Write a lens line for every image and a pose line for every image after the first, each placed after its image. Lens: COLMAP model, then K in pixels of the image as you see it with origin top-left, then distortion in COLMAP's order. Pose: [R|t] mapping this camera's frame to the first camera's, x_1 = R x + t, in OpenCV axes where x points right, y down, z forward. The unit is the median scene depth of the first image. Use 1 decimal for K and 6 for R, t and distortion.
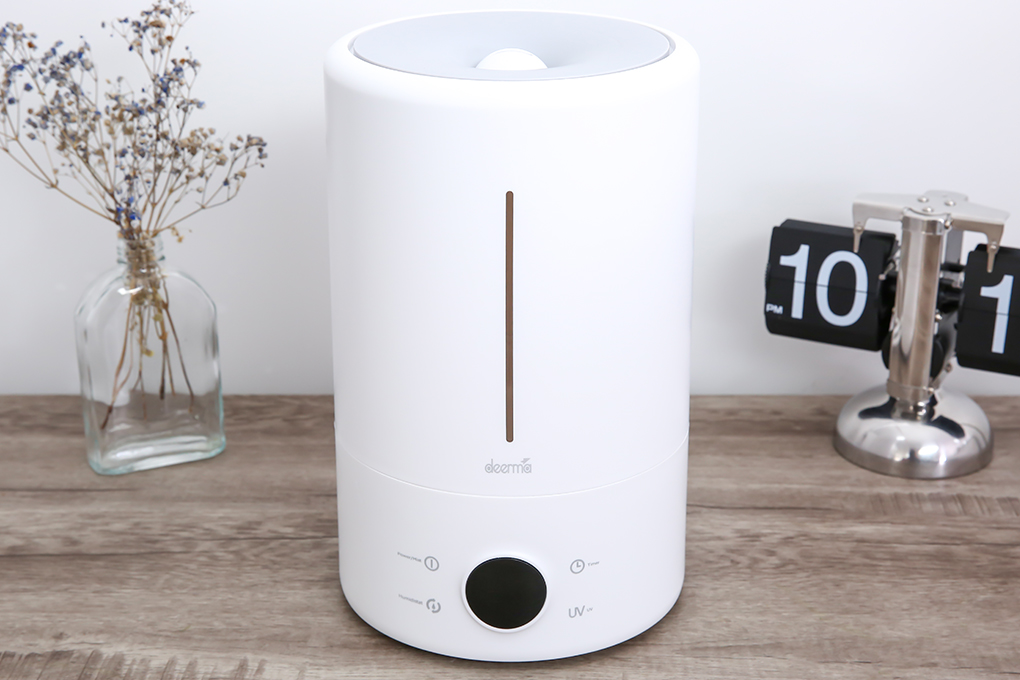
lens RADIAL K [[1541.7, 0, 496.3], [0, 1541.7, 371.8], [0, 0, 1]] dist [0.036909, 0.000000]
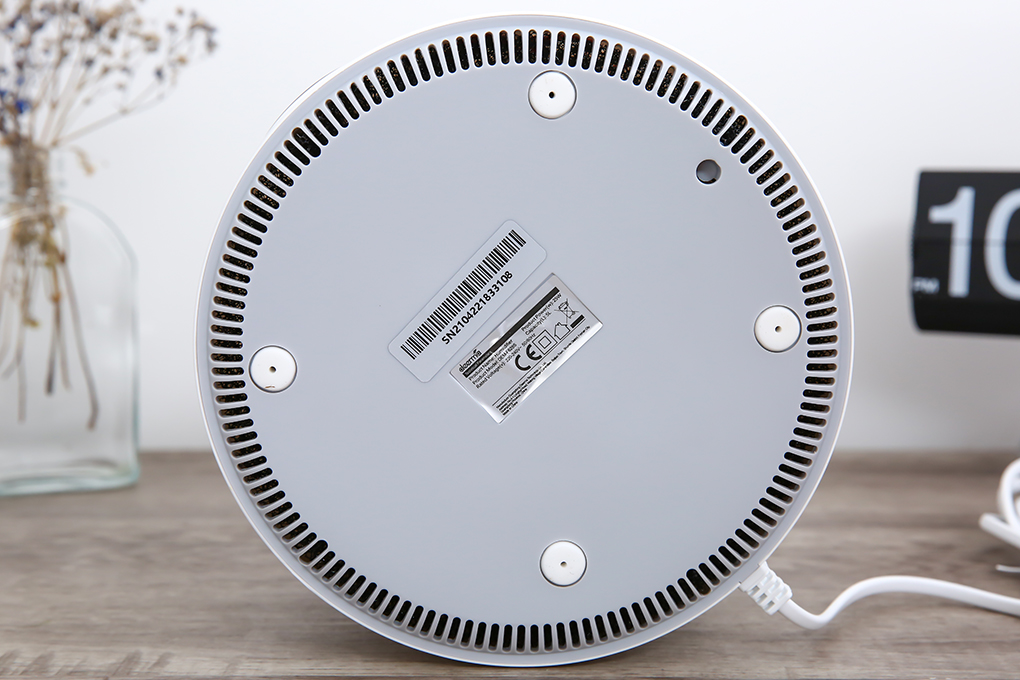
lens RADIAL K [[1594.3, 0, 492.2], [0, 1594.3, 381.4], [0, 0, 1]] dist [0.047305, 0.000000]
pose [[0.999858, 0.007368, 0.015144, -0.032030], [-0.003337, 0.968065, -0.250679, 0.202204], [-0.016507, 0.250593, 0.967952, 0.326635]]
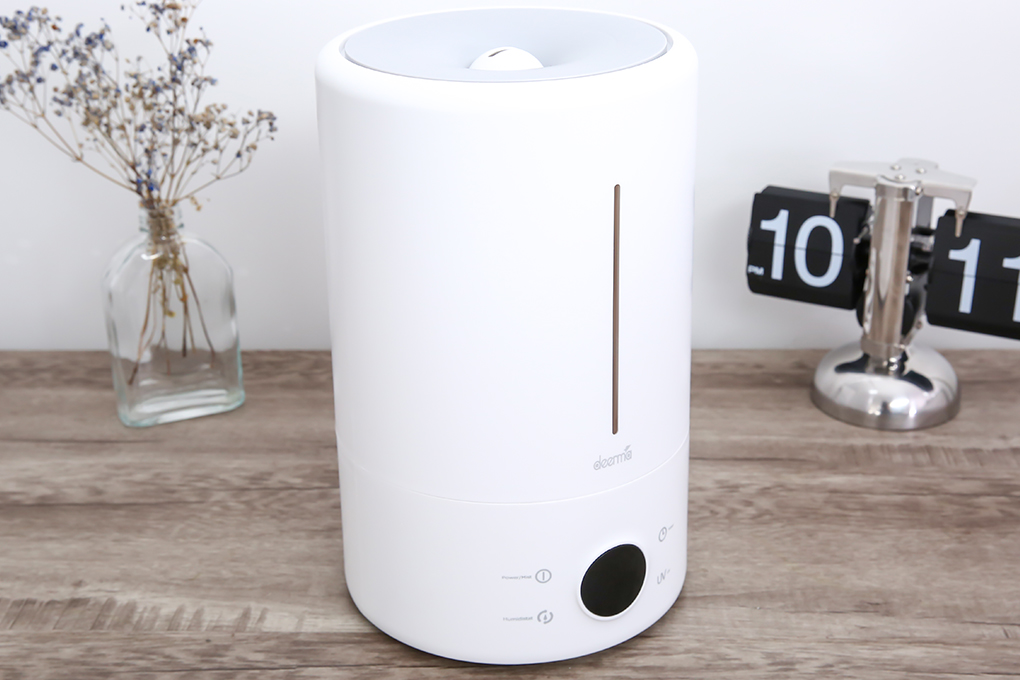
lens RADIAL K [[1340.8, 0, 500.7], [0, 1340.8, 357.9], [0, 0, 1]] dist [-0.009546, 0.000000]
pose [[0.999718, -0.001874, -0.023687, 0.028127], [0.002767, 0.999283, 0.037749, -0.017097], [0.023599, -0.037804, 0.999006, 0.075596]]
